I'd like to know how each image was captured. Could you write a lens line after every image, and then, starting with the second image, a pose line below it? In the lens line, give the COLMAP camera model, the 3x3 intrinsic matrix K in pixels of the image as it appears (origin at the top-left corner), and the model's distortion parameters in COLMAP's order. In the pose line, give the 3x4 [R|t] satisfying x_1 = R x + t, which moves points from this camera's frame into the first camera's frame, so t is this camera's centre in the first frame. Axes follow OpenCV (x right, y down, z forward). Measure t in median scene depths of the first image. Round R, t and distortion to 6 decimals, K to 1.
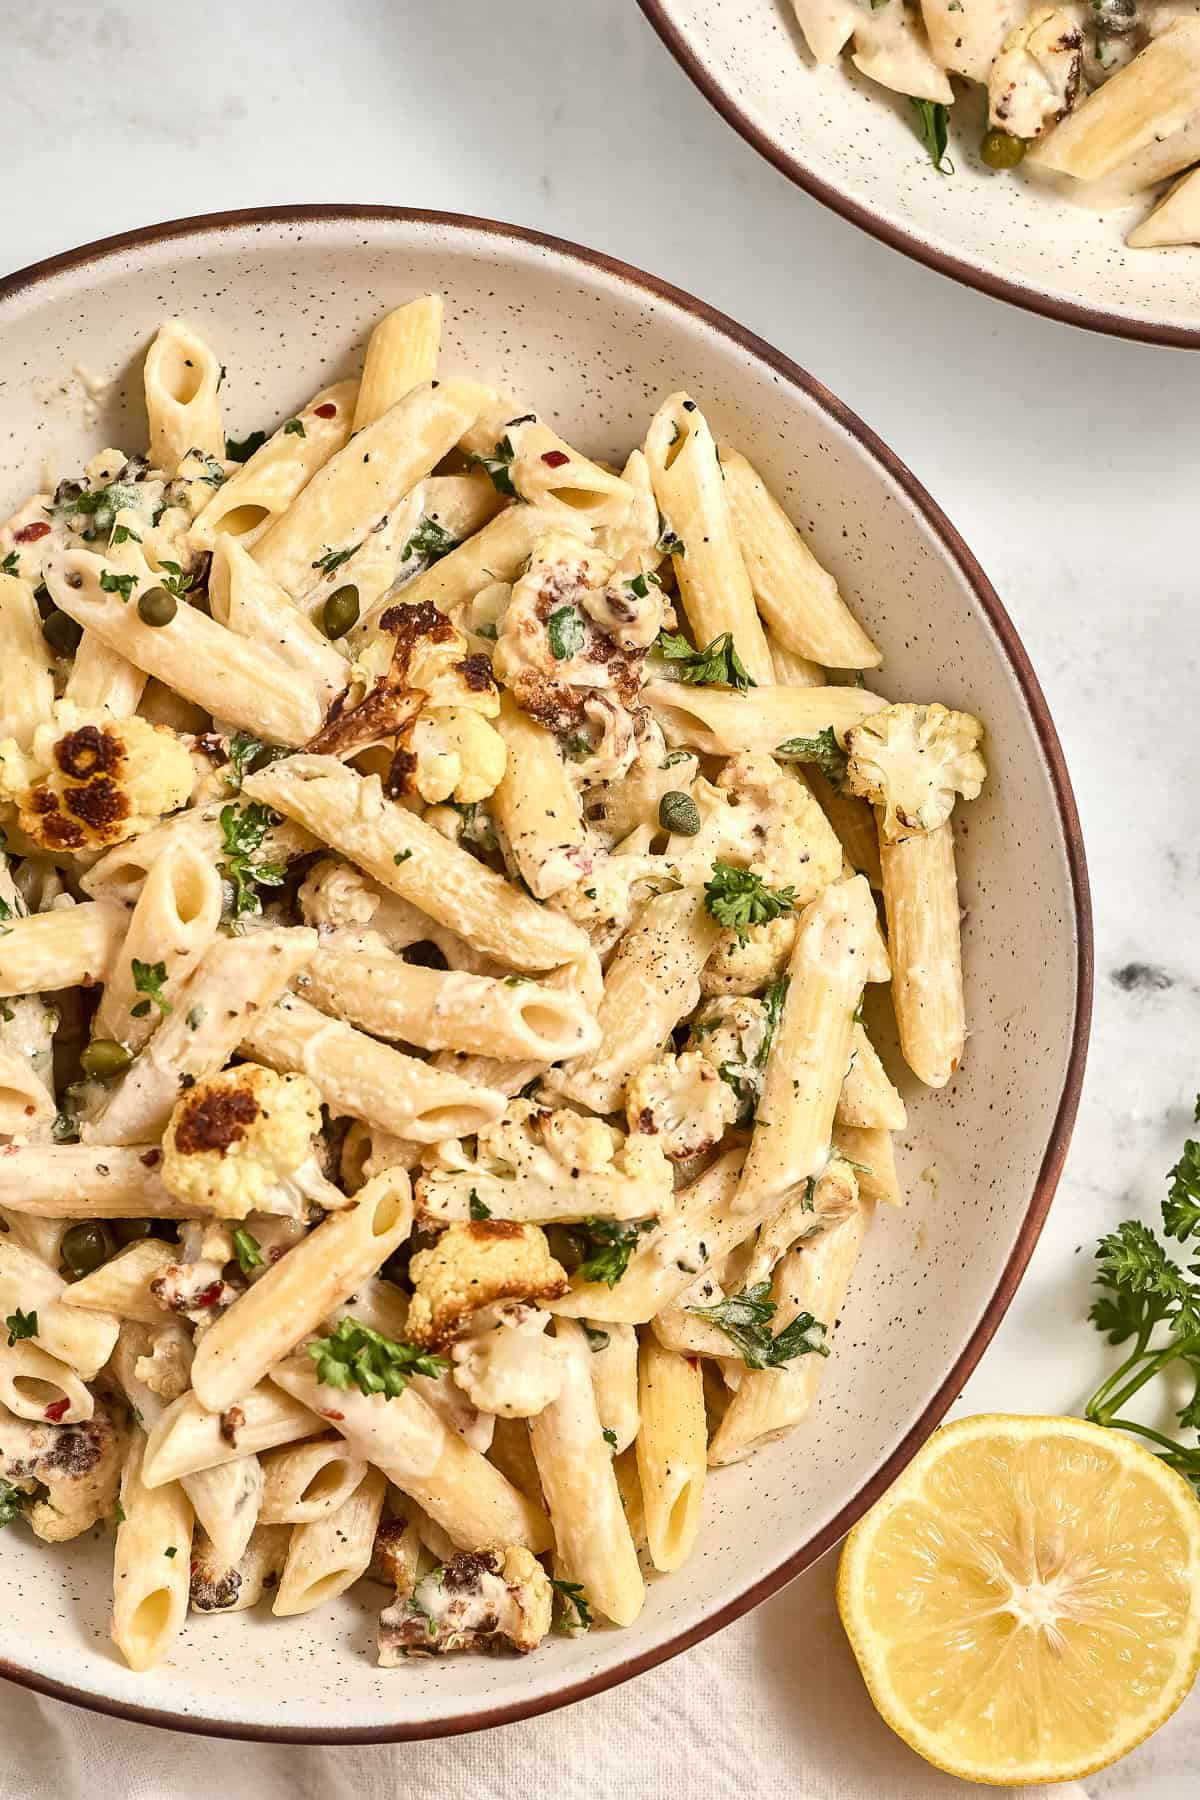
lens RADIAL K [[5854.1, 0, 600.0], [0, 5854.1, 900.0], [0, 0, 1]] dist [0.482204, 1.286904]
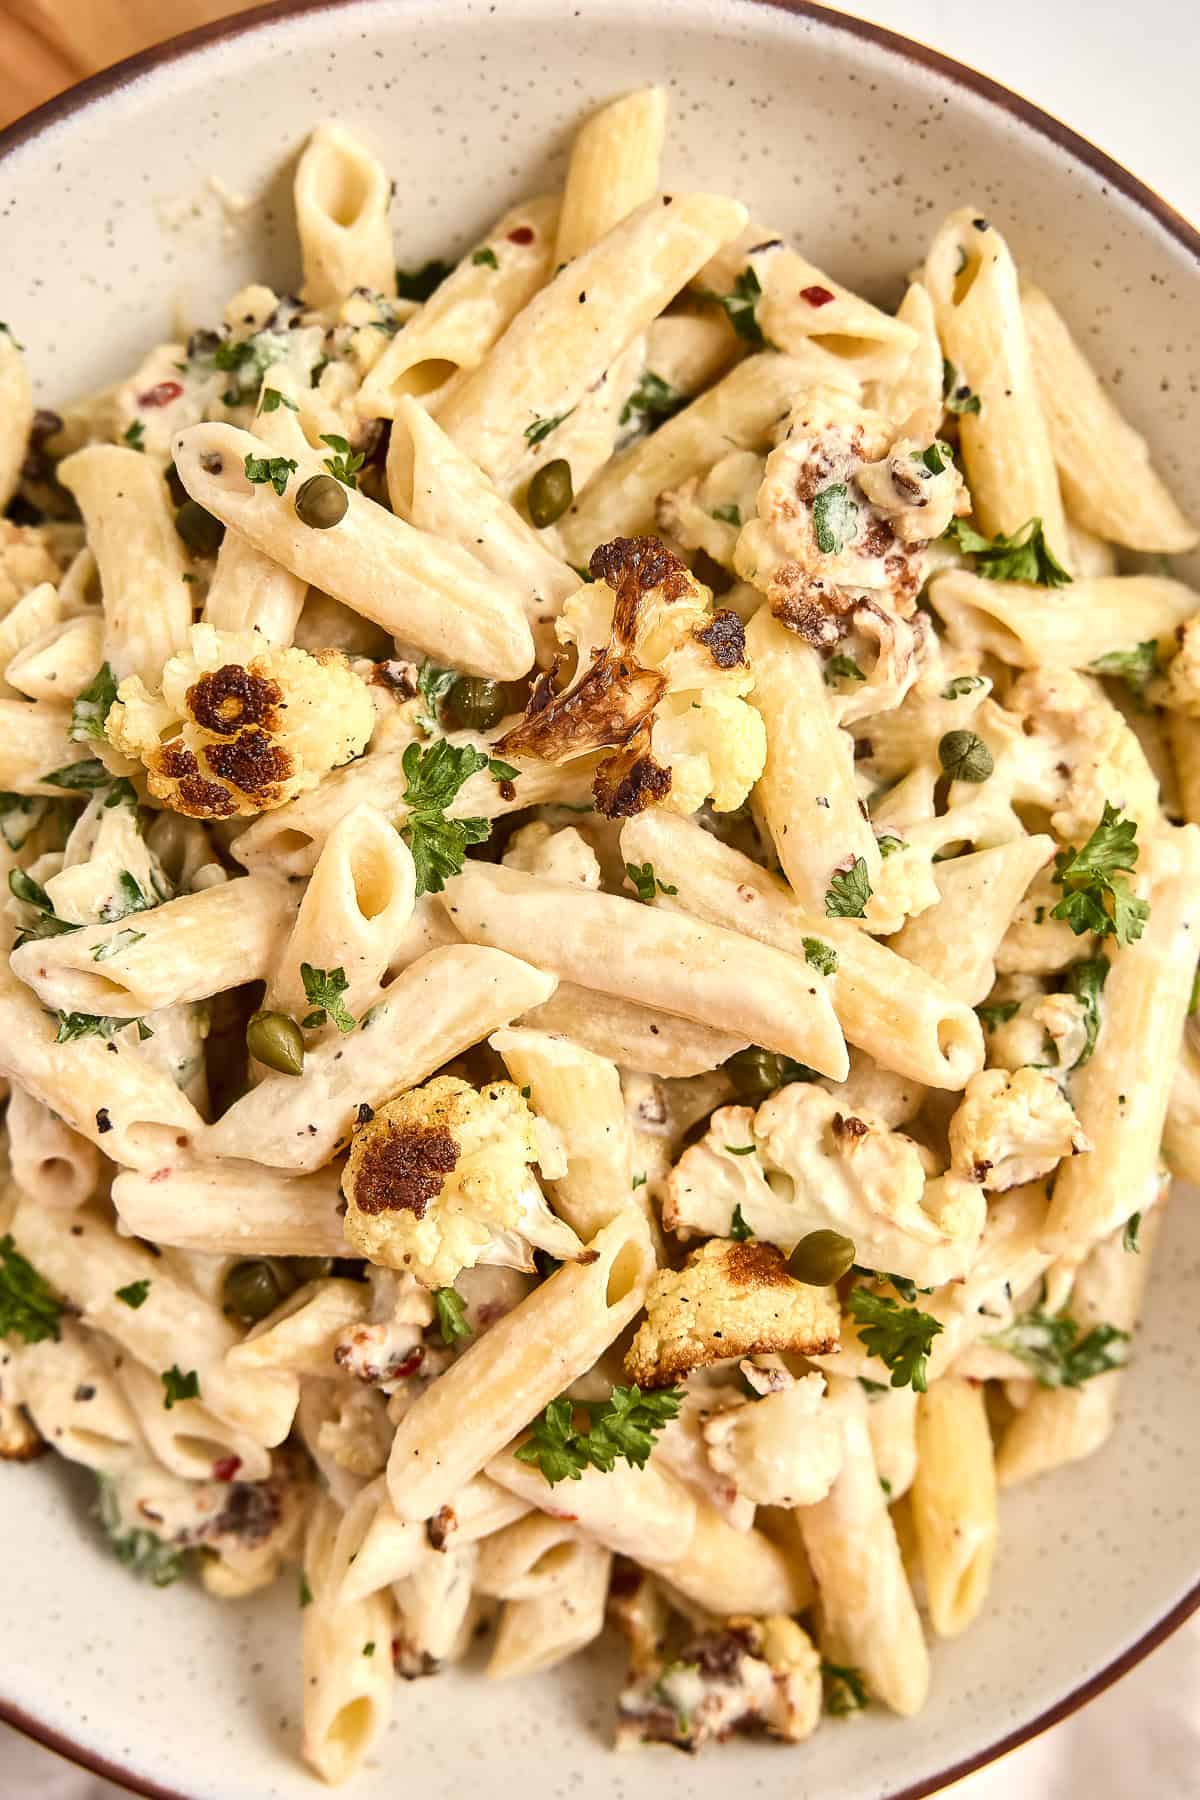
lens RADIAL K [[2636.7, 0, 600.0], [0, 2636.7, 900.0], [0, 0, 1]] dist [0.001269, 0.006178]
pose [[0.999229, -0.014735, 0.036386, -0.051478], [0.008662, 0.986799, 0.161720, -0.052781], [-0.038289, -0.161281, 0.986166, 0.642002]]
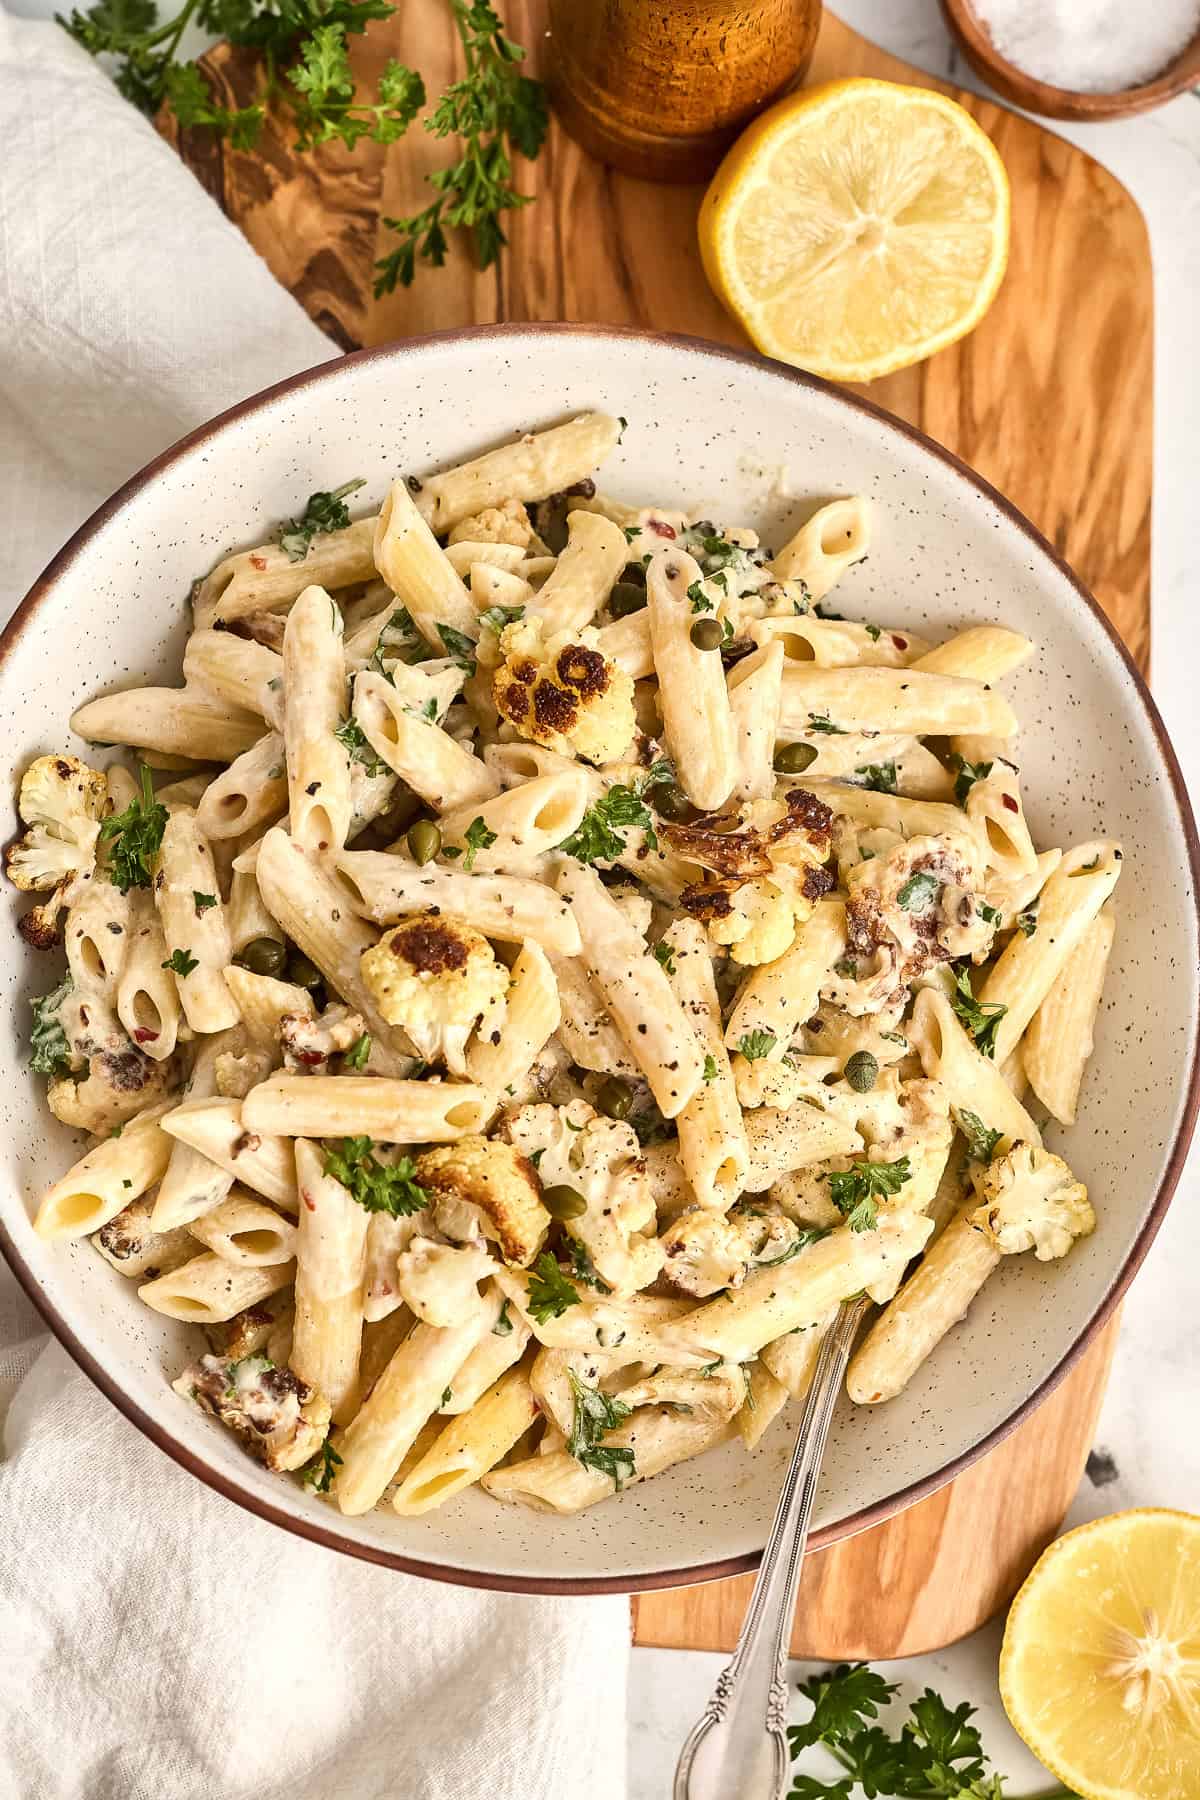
lens RADIAL K [[5854.1, 0, 600.0], [0, 5854.1, 900.0], [0, 0, 1]] dist [0.482204, 1.286904]
pose [[0.681741, 0.730971, -0.030173, -0.014321], [-0.727036, 0.672321, -0.139298, 0.165336], [-0.081536, 0.116902, 0.989791, -0.170155]]
